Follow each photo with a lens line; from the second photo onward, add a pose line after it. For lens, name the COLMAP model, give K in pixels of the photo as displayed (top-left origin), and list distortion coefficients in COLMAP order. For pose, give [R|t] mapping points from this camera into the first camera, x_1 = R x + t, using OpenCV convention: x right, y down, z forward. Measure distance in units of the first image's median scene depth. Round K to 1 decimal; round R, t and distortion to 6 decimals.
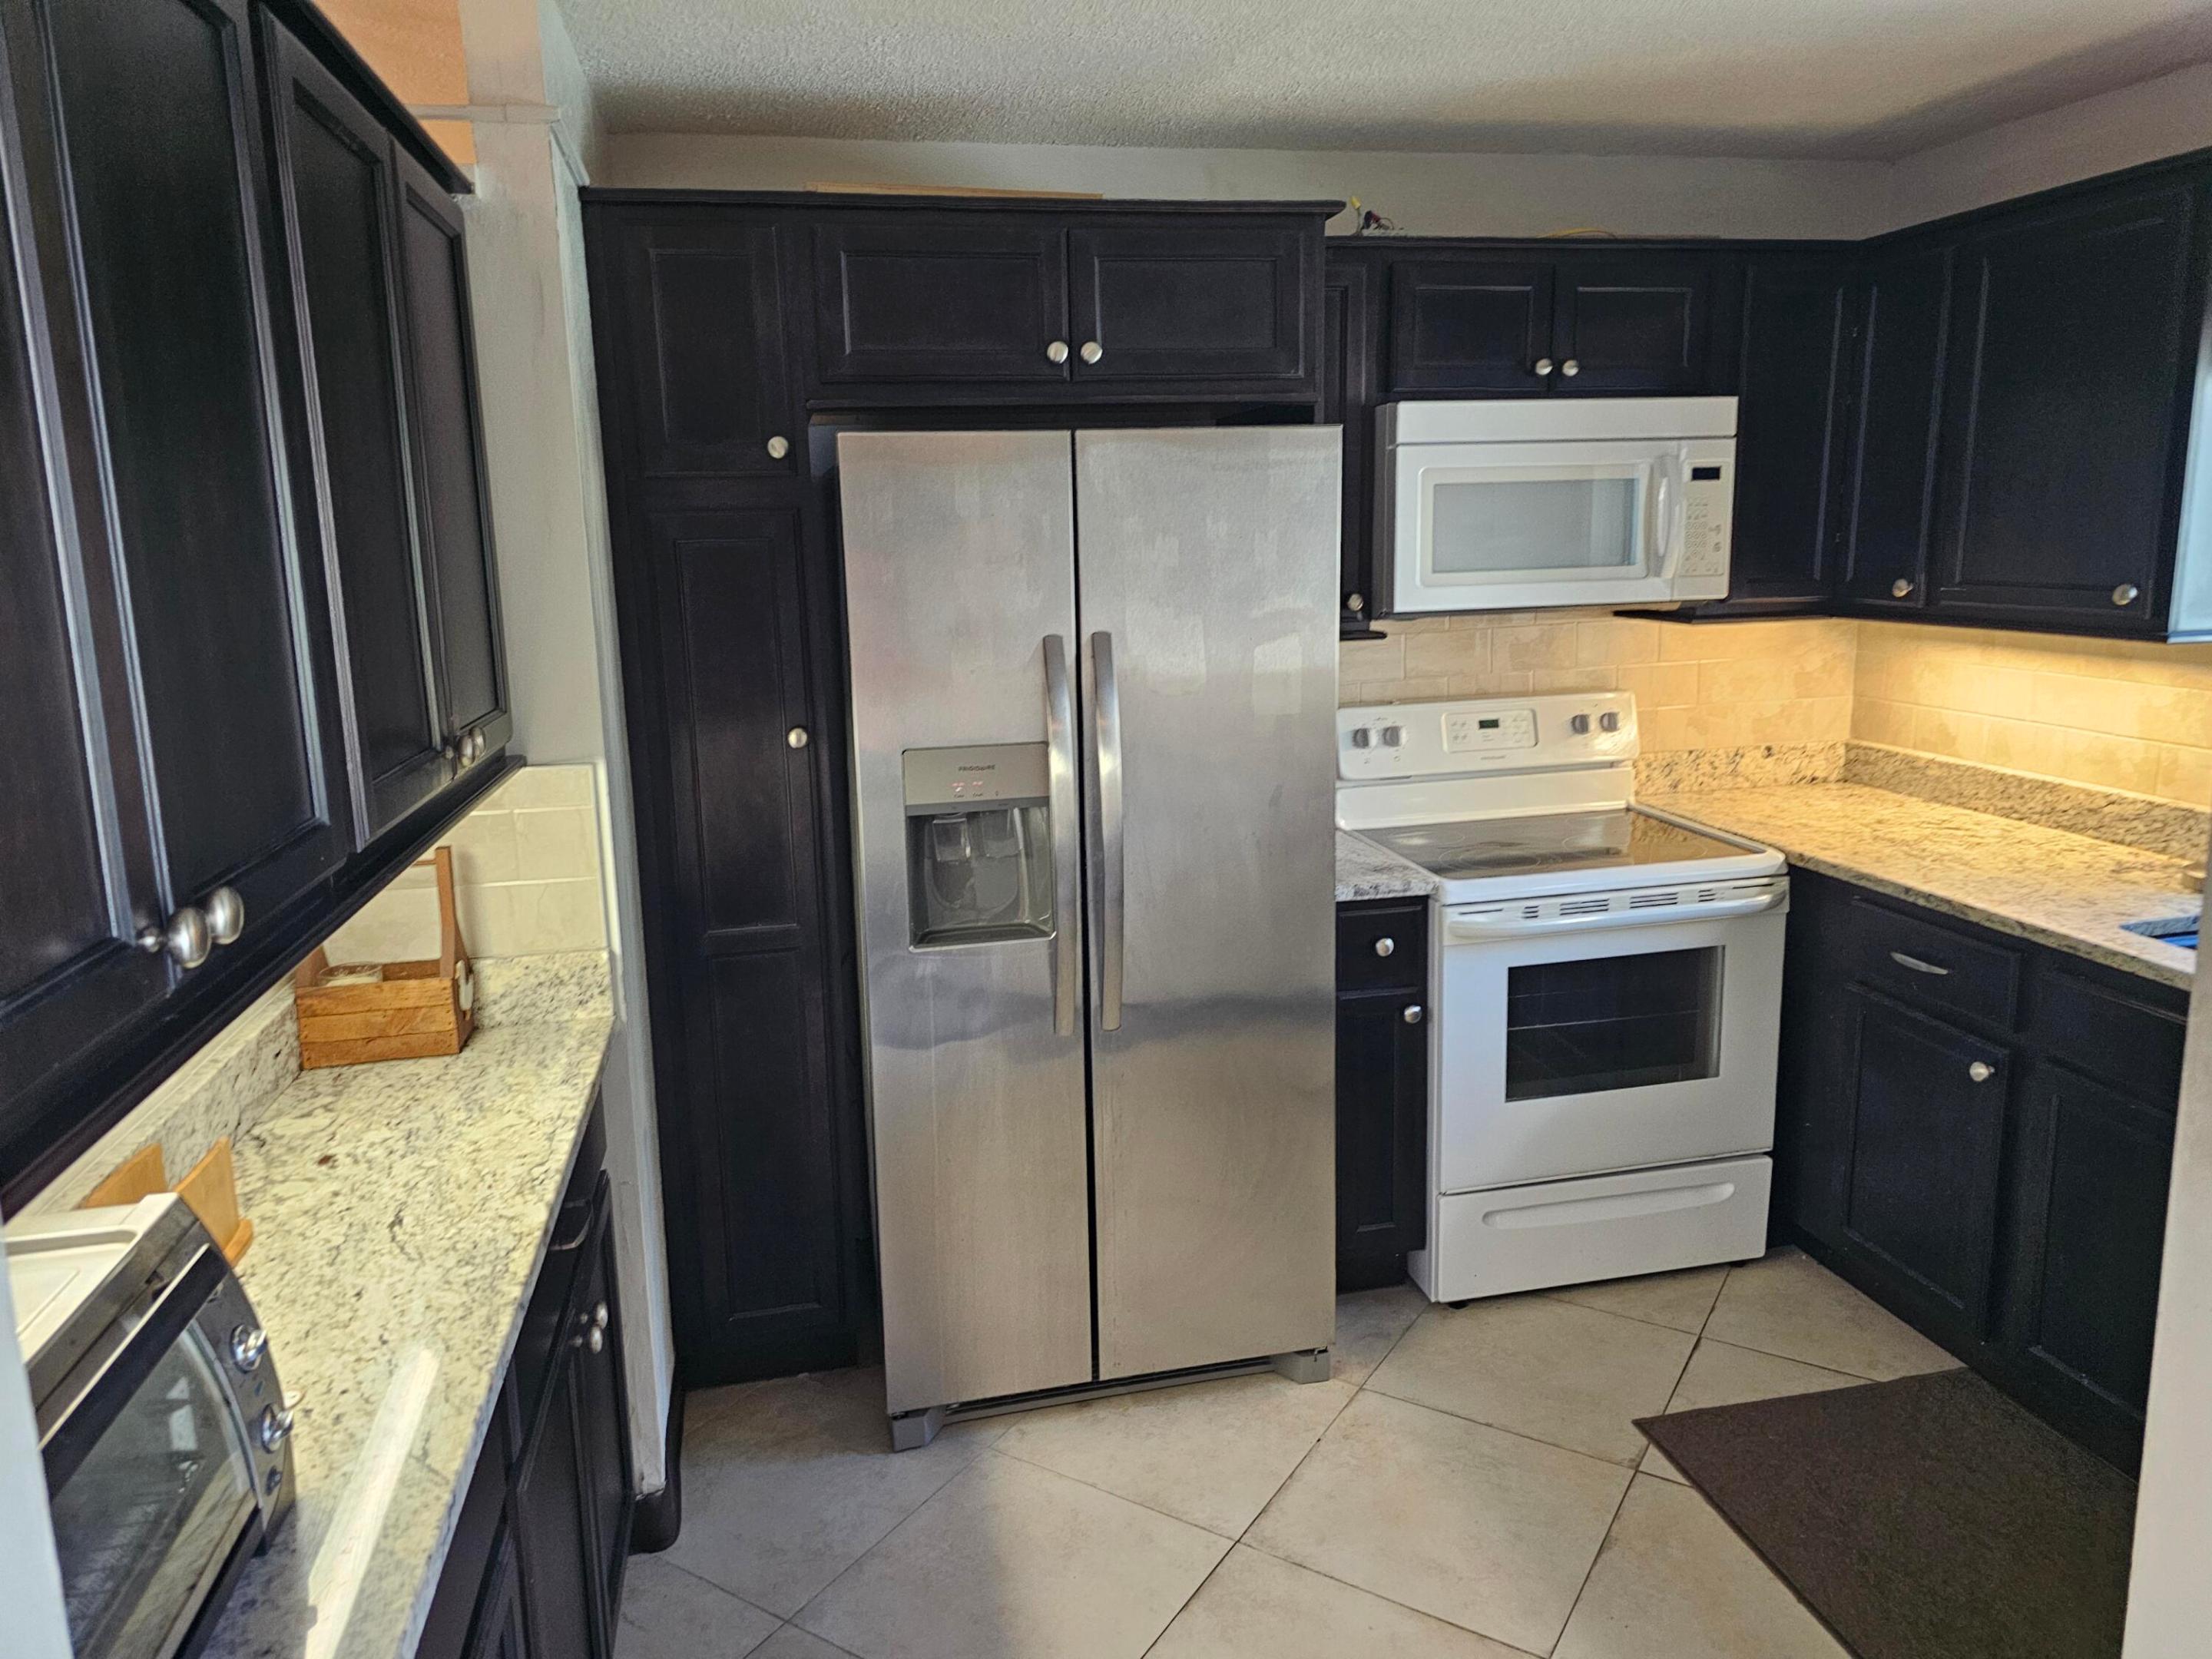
lens RADIAL K [[1486.0, 0, 1090.7], [0, 1486.0, 811.0], [0, 0, 1]] dist [0.072885, -0.065401]
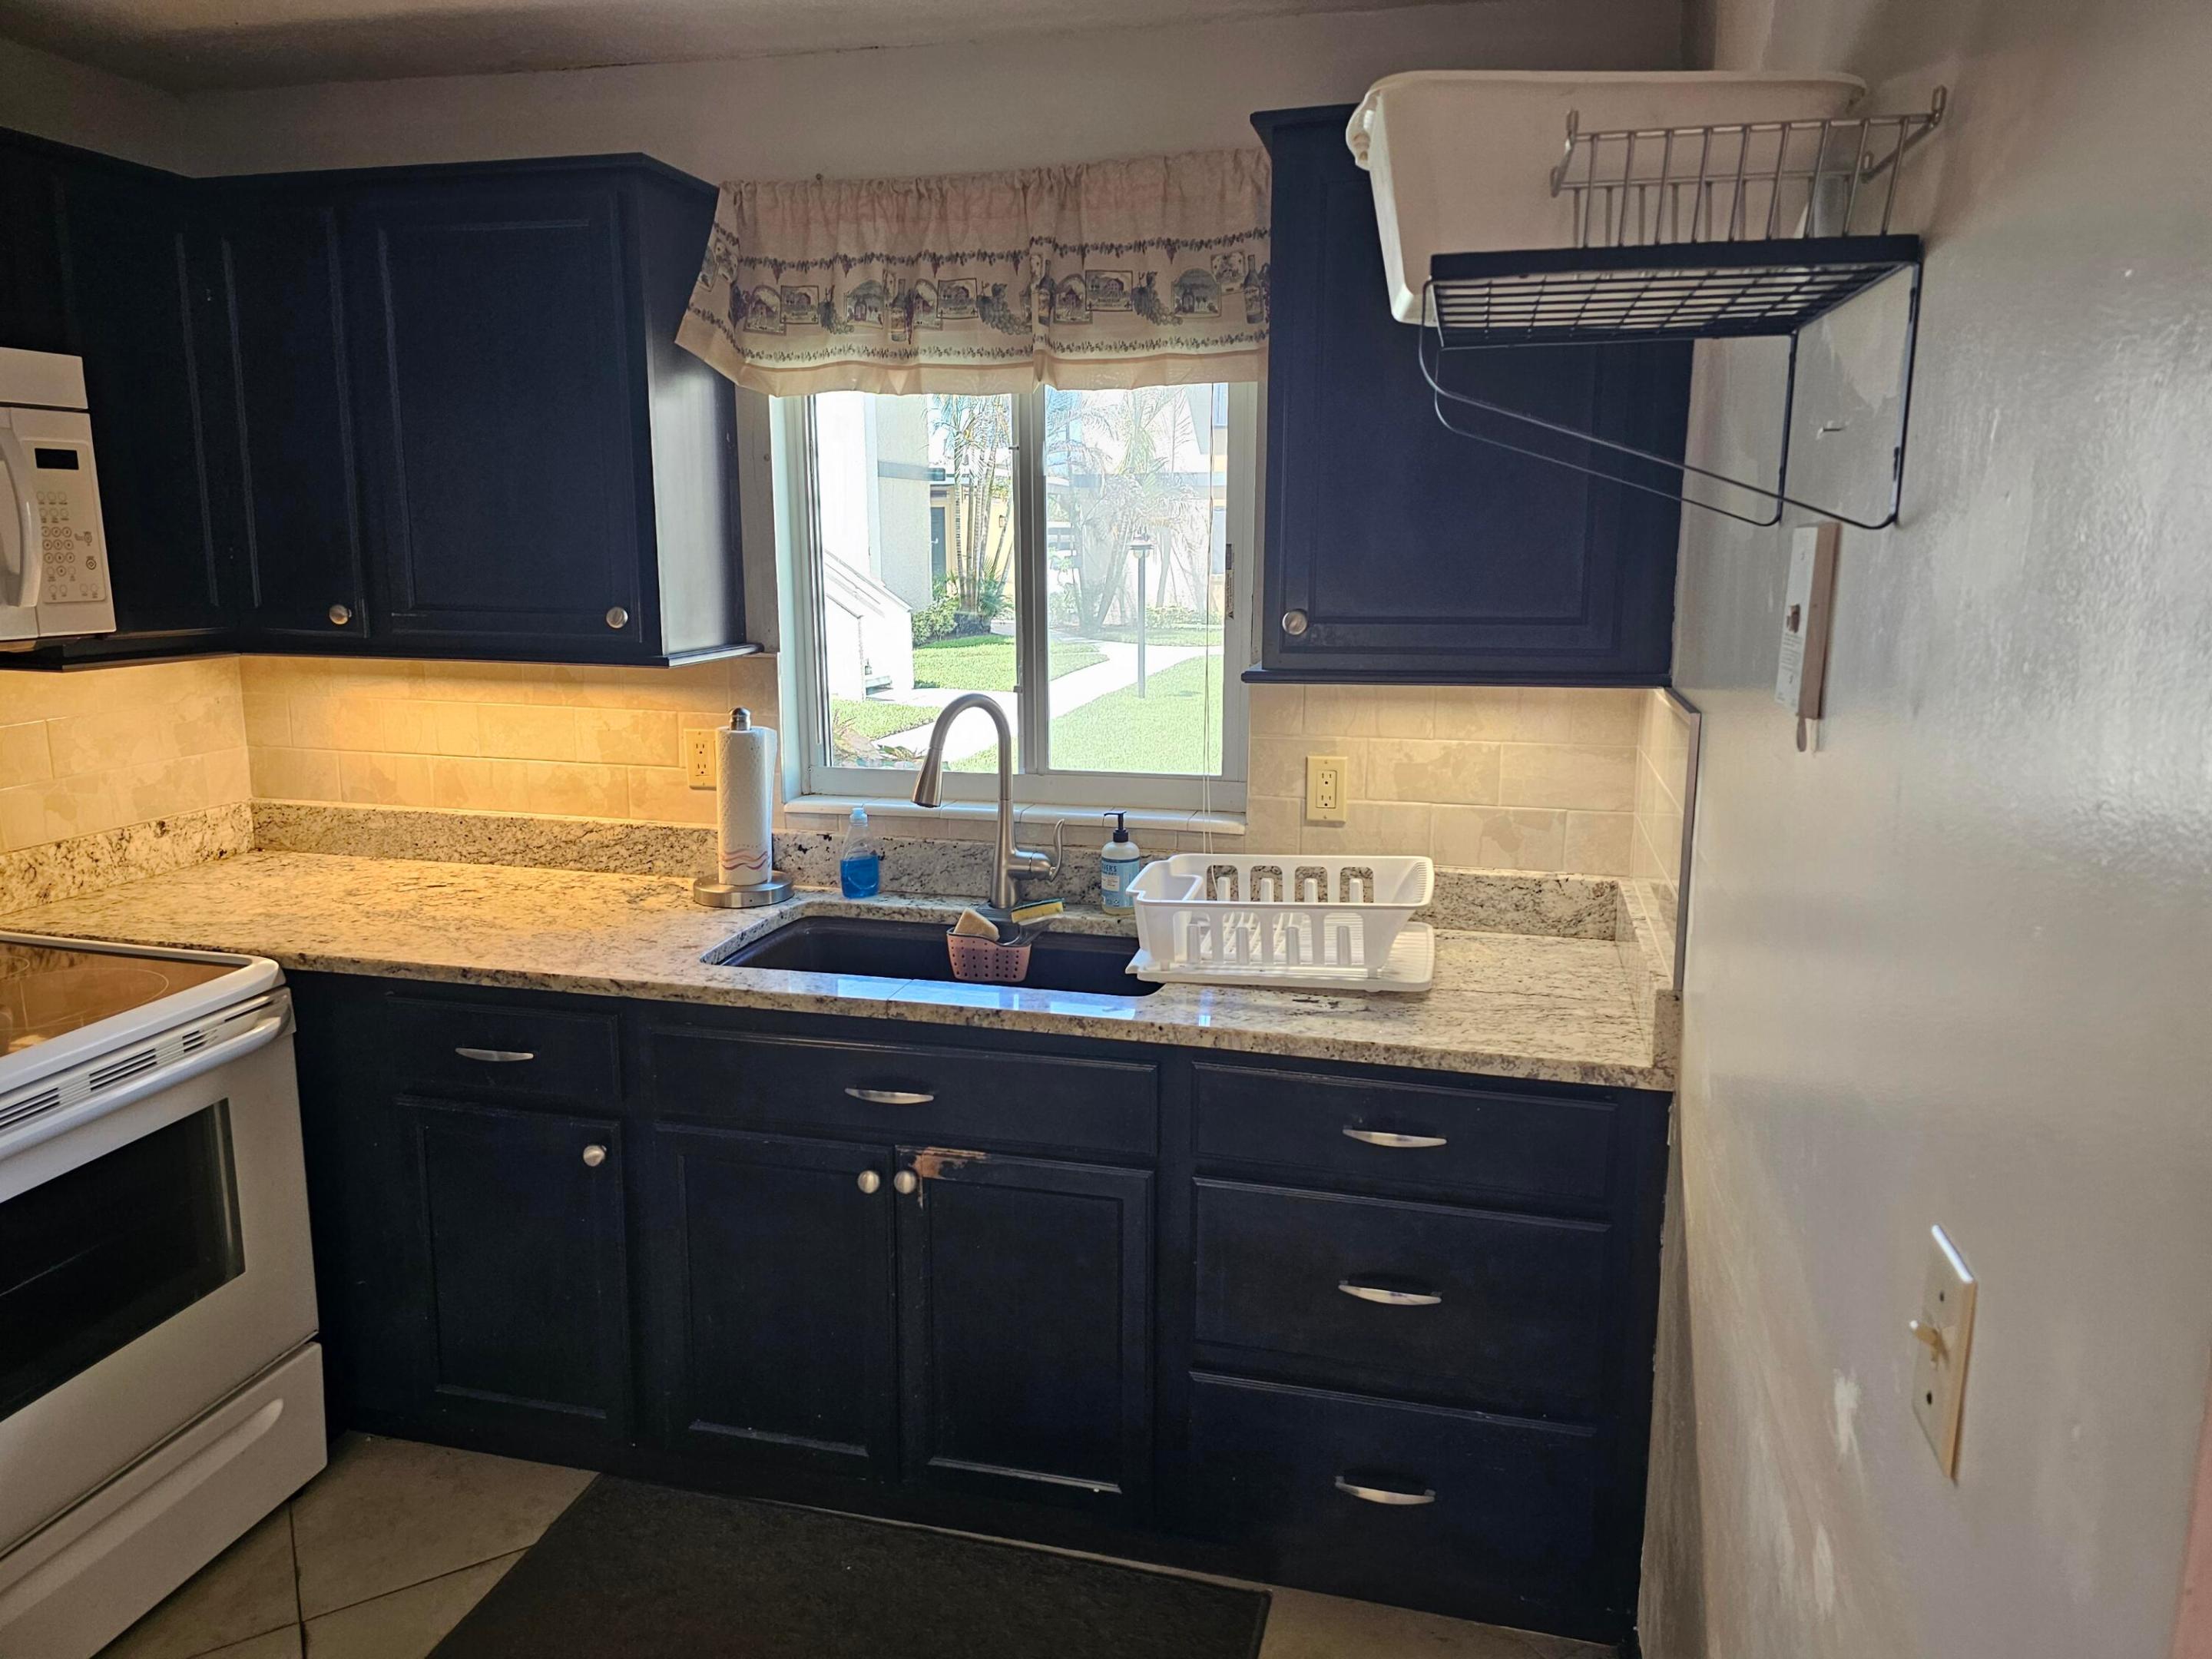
lens RADIAL K [[1486.0, 0, 1135.0], [0, 1486.0, 802.1], [0, 0, 1]] dist [0.072885, -0.065401]
pose [[0.437357, -0.134630, 0.889153, -0.024830], [0.154126, 0.985323, 0.073379, -0.039232], [-0.885982, 0.104949, 0.451688, 0.244740]]
